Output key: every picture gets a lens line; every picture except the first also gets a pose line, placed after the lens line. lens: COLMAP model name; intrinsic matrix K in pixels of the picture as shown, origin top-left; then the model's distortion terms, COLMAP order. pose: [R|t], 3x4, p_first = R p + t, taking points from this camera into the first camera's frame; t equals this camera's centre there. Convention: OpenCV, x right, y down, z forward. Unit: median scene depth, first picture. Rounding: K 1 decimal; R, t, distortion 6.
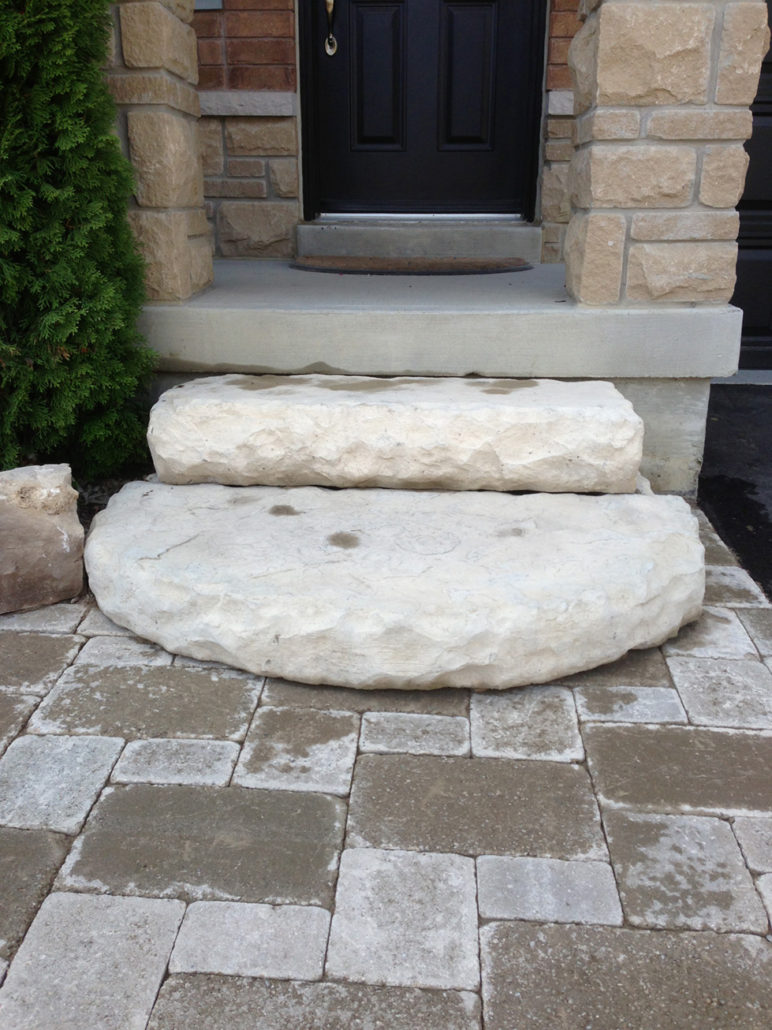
lens RADIAL K [[930.7, 0, 386.0], [0, 930.7, 515.0], [0, 0, 1]] dist [0.174623, -0.284097]
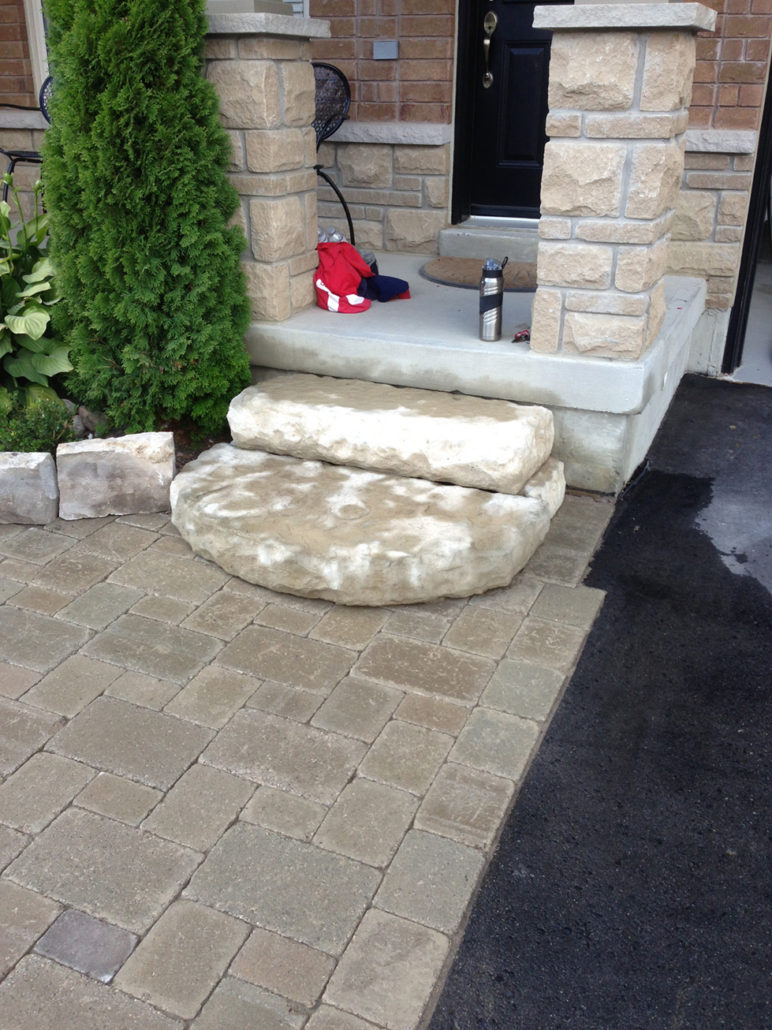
lens RADIAL K [[930.7, 0, 386.0], [0, 930.7, 515.0], [0, 0, 1]] dist [0.174623, -0.284097]
pose [[0.933184, 0.148999, -0.327059, 0.522537], [-0.111766, 0.985203, 0.129934, -0.148967], [0.341580, -0.084699, 0.936029, -0.407014]]
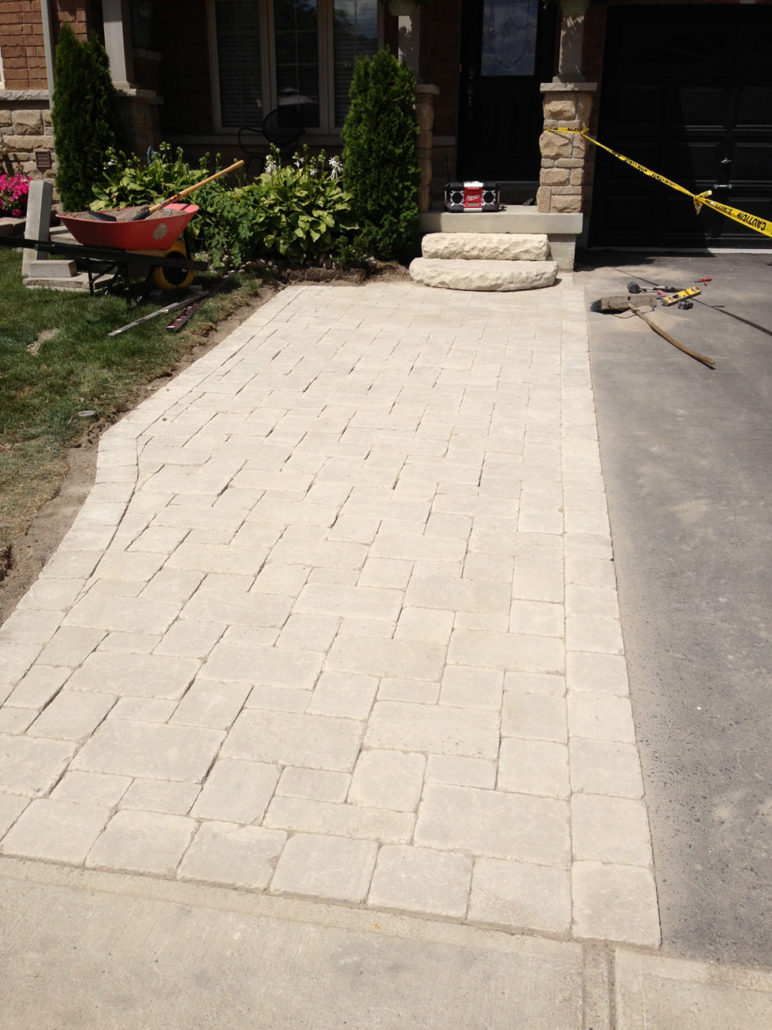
lens RADIAL K [[930.7, 0, 386.0], [0, 930.7, 515.0], [0, 0, 1]] dist [0.174623, -0.284097]
pose [[0.993419, 0.038365, -0.107917, 0.066011], [-0.032776, 0.998051, 0.053096, 0.800738], [0.109744, -0.049209, 0.992741, -2.863281]]
